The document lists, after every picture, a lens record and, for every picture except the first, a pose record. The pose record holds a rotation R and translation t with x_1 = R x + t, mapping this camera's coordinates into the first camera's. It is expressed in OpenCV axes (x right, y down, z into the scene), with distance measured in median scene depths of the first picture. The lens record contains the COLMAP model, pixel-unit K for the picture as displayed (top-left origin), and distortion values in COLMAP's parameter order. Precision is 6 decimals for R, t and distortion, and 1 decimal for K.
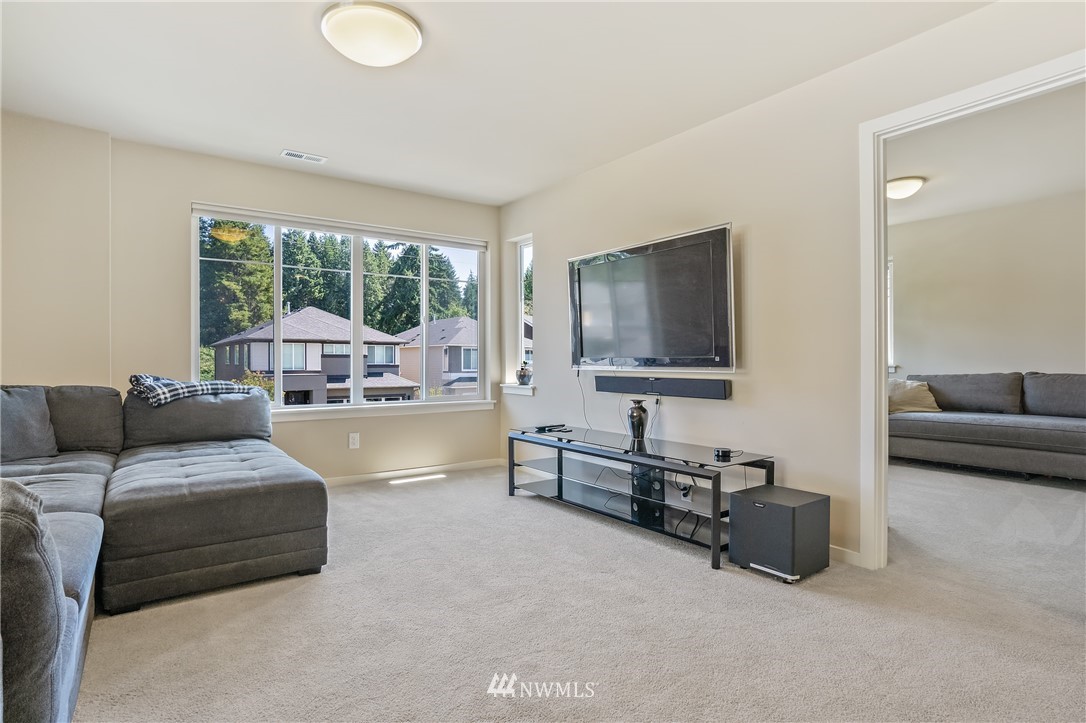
lens RADIAL K [[563.0, 0, 543.0], [0, 563.0, 361.5], [0, 0, 1]] dist [0.002935, 0.001798]
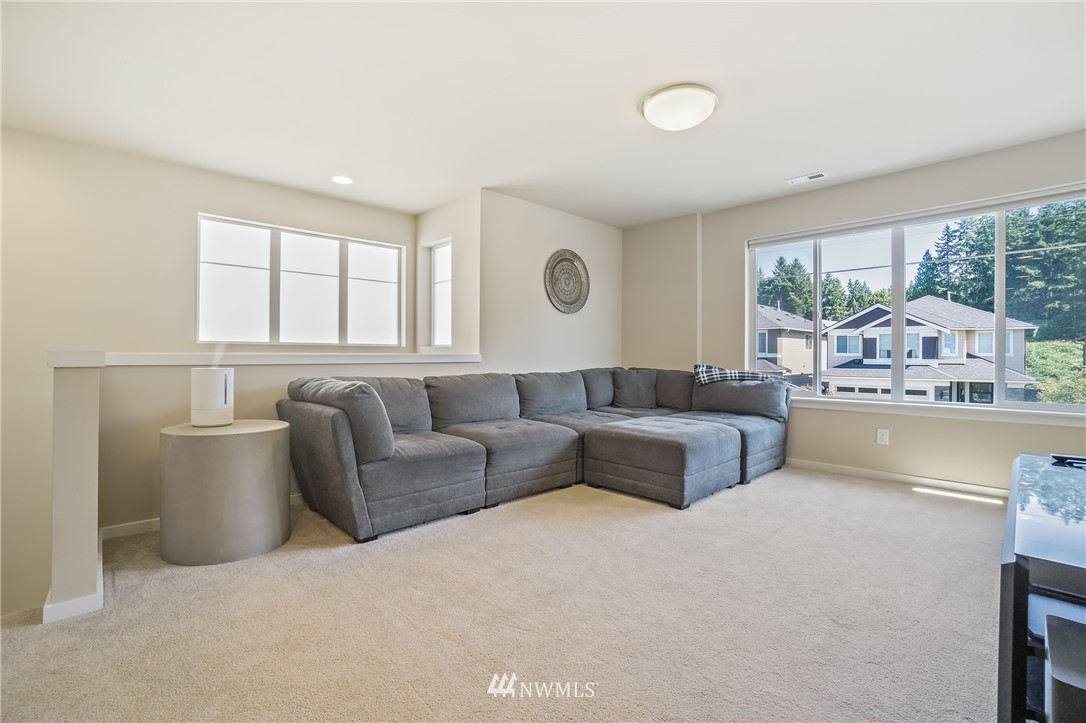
lens RADIAL K [[480.1, 0, 543.0], [0, 480.1, 361.5], [0, 0, 1]] dist [0.000359, 0.000078]
pose [[0.162532, 0.013338, -0.986613, 0.701969], [-0.003010, 0.999911, 0.013022, -0.001906], [0.986699, 0.000853, 0.162558, 0.476054]]
